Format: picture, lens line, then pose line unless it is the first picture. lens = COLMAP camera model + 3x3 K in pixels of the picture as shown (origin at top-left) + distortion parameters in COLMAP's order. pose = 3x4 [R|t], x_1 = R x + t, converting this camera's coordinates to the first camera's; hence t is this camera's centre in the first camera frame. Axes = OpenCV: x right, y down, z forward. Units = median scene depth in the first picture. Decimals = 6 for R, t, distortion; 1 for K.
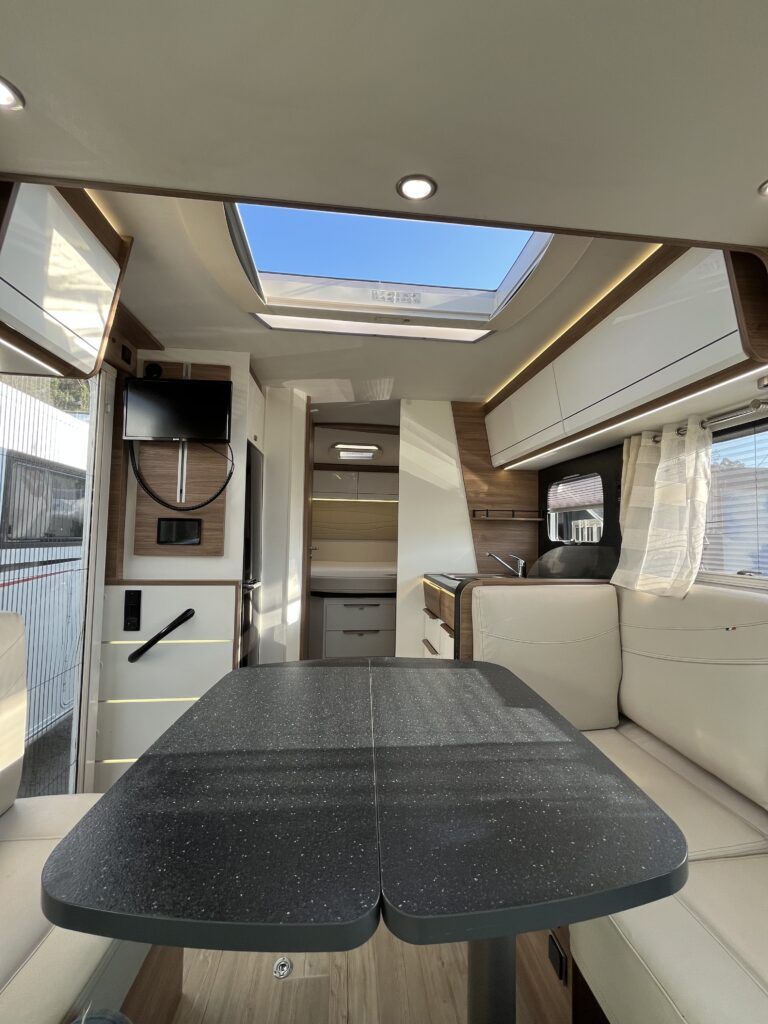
lens RADIAL K [[412.7, 0, 388.2], [0, 412.7, 512.8], [0, 0, 1]] dist [-0.003409, 0.000459]
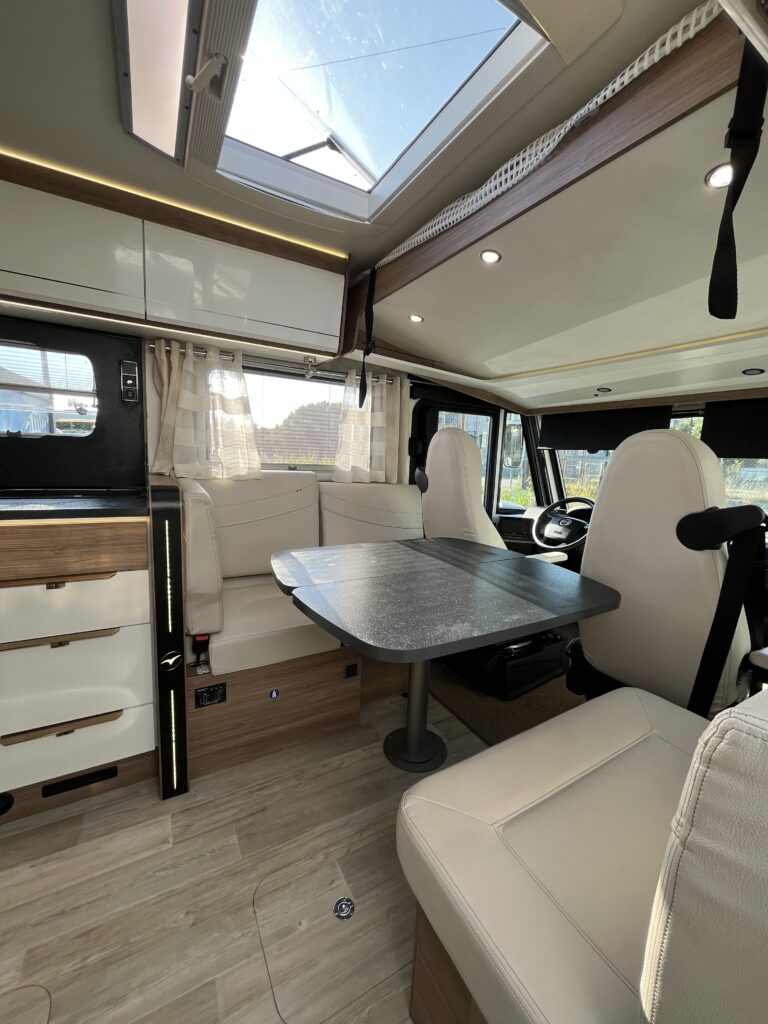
lens RADIAL K [[412.7, 0, 388.0], [0, 412.7, 512.6], [0, 0, 1]] dist [-0.003409, 0.000459]
pose [[-0.398640, -0.162199, 0.902650, -0.584991], [-0.100888, 0.986018, 0.132624, 0.051230], [-0.911542, -0.038197, -0.409430, 0.779510]]
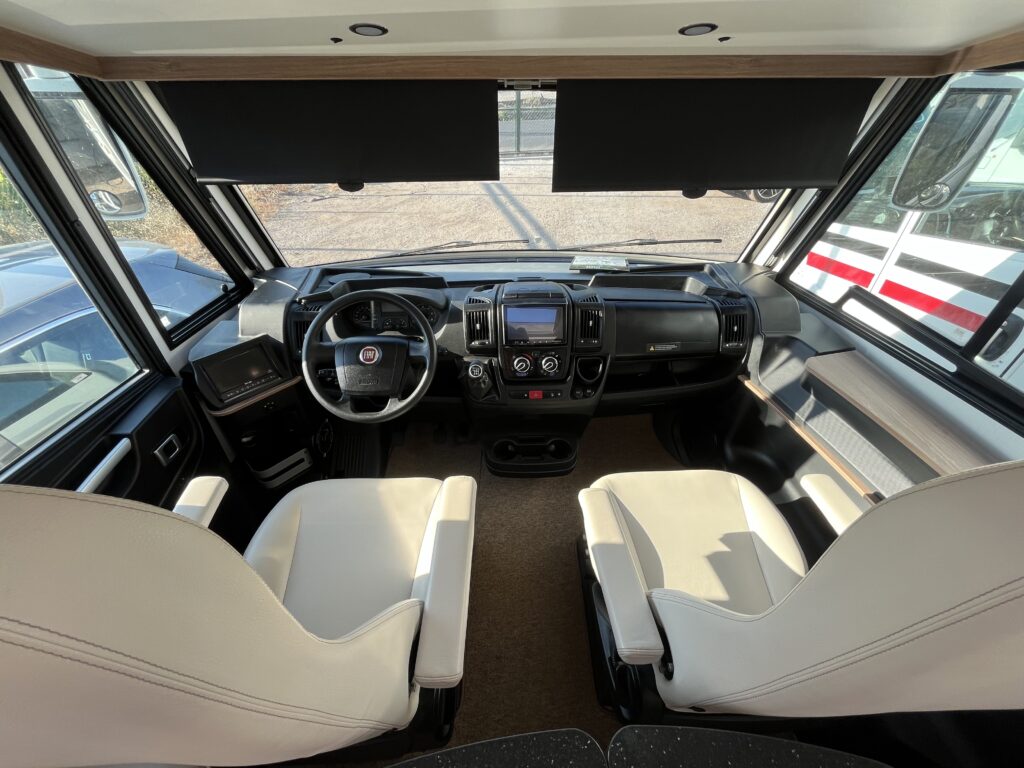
lens RADIAL K [[412.7, 0, 513.2], [0, 412.7, 379.1], [0, 0, 1]] dist [-0.003409, 0.000459]
pose [[-0.996574, -0.062662, 0.053975, 0.068178], [-0.021796, 0.828559, 0.559477, -0.135001], [-0.079780, 0.556384, -0.827087, 0.302093]]
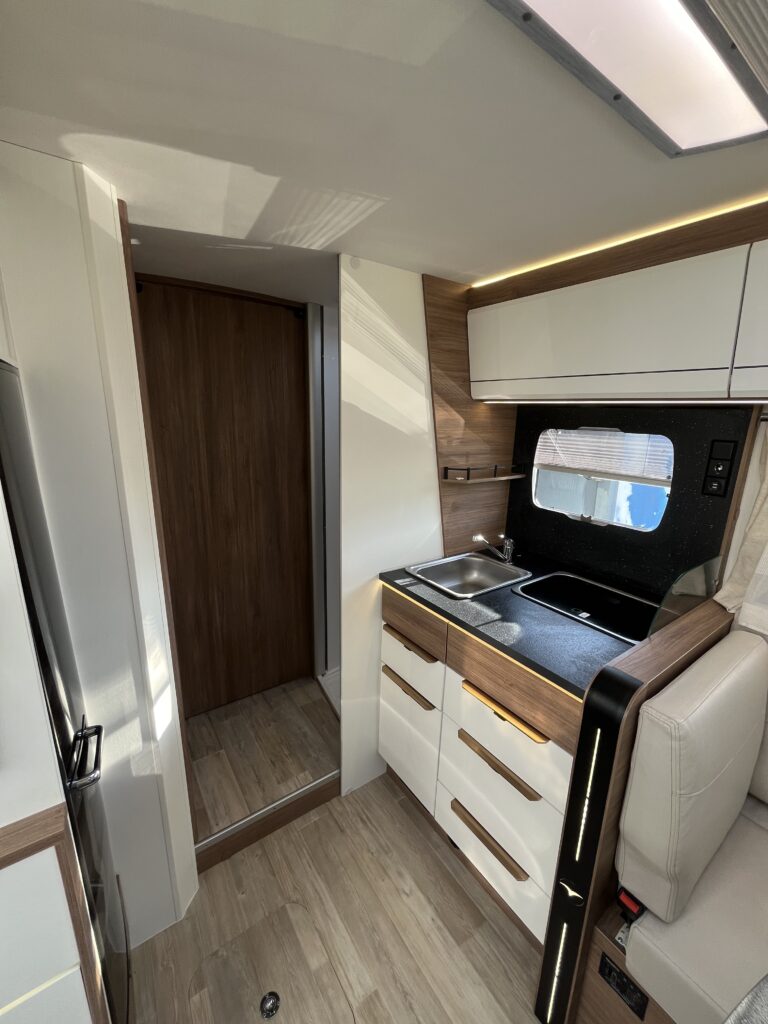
lens RADIAL K [[412.7, 0, 388.9], [0, 412.7, 513.1], [0, 0, 1]] dist [-0.003409, 0.000459]
pose [[0.872565, -0.112593, 0.475345, -0.248537], [-0.034522, 0.956429, 0.289916, -0.162047], [-0.487277, -0.269381, 0.830660, 0.632897]]
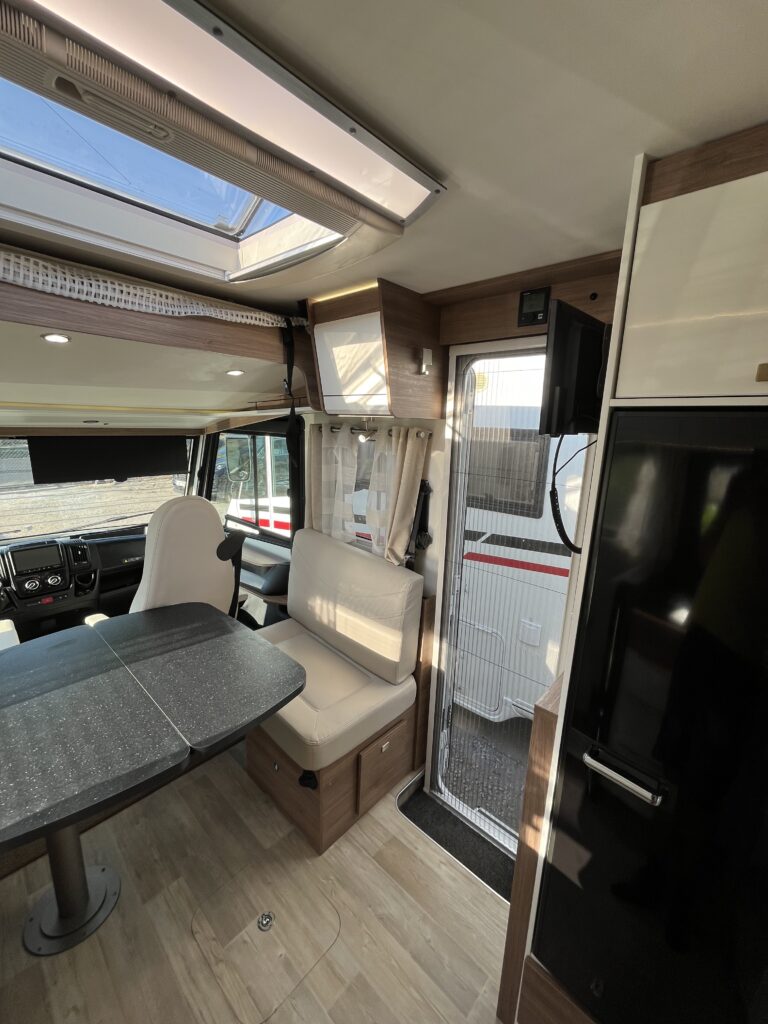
lens RADIAL K [[412.7, 0, 387.2], [0, 412.7, 512.6], [0, 0, 1]] dist [-0.003409, 0.000459]
pose [[-0.751096, 0.099499, -0.652652, 0.079511], [-0.009146, 0.986915, 0.160984, -0.141942], [0.660129, 0.126883, -0.740358, 1.148326]]
